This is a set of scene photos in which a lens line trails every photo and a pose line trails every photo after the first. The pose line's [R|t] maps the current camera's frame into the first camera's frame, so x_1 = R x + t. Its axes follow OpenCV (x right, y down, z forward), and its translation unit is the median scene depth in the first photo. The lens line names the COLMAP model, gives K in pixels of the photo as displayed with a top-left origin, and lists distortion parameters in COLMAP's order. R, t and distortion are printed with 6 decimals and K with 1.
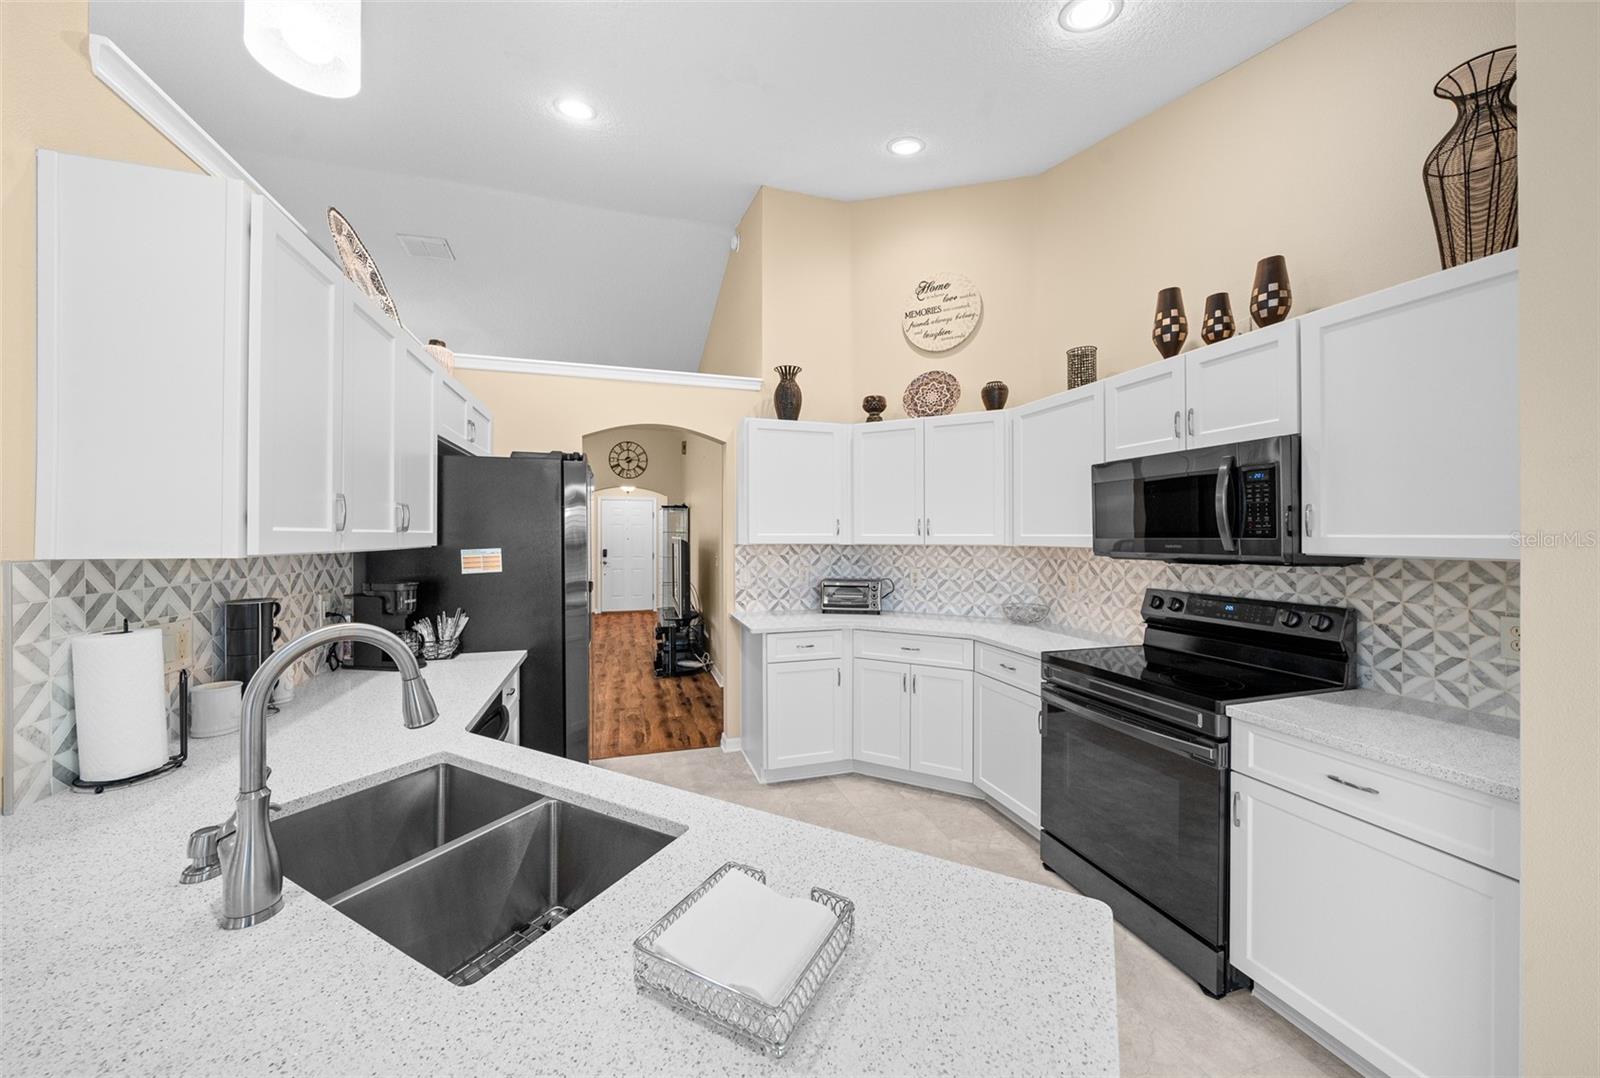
lens RADIAL K [[561.7, 0, 803.5], [0, 561.7, 536.7], [0, 0, 1]] dist [-0.007440, 0.000557]
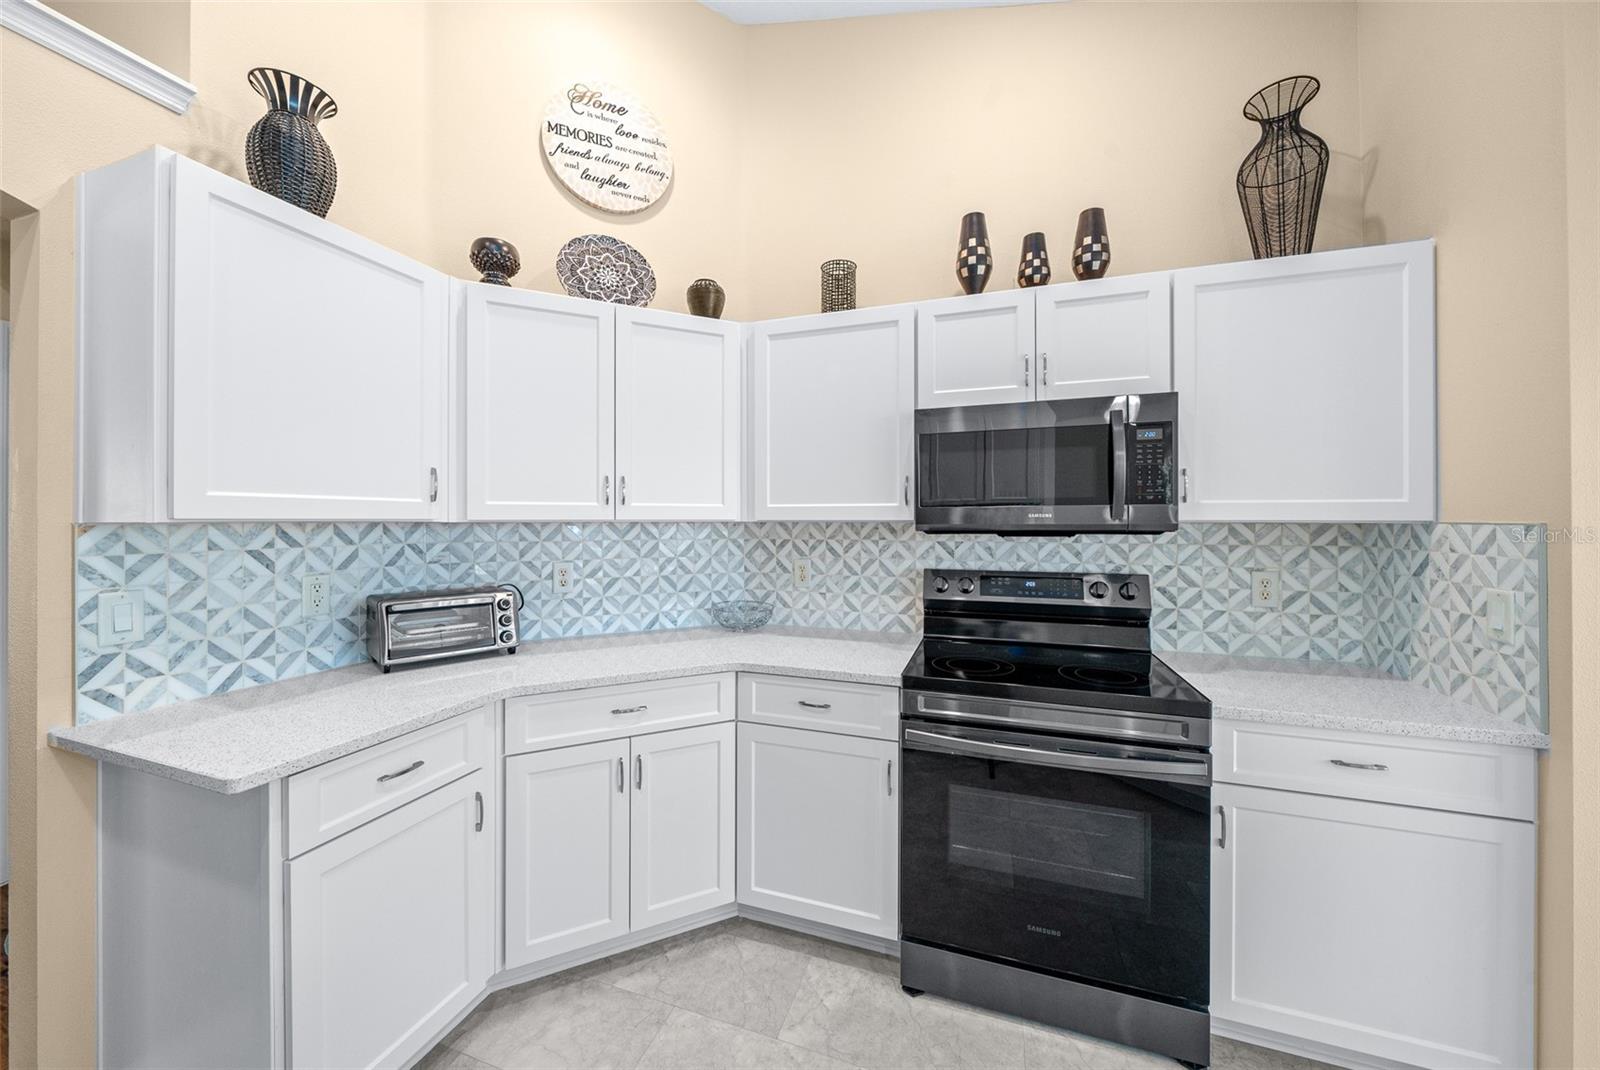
lens RADIAL K [[561.7, 0, 785.8], [0, 561.7, 518.5], [0, 0, 1]] dist [-0.007440, 0.000557]
pose [[0.608397, 0.001423, 0.793631, -0.163088], [0.003640, 0.999983, -0.004584, 0.017945], [-0.793624, 0.005678, 0.608382, 0.592233]]
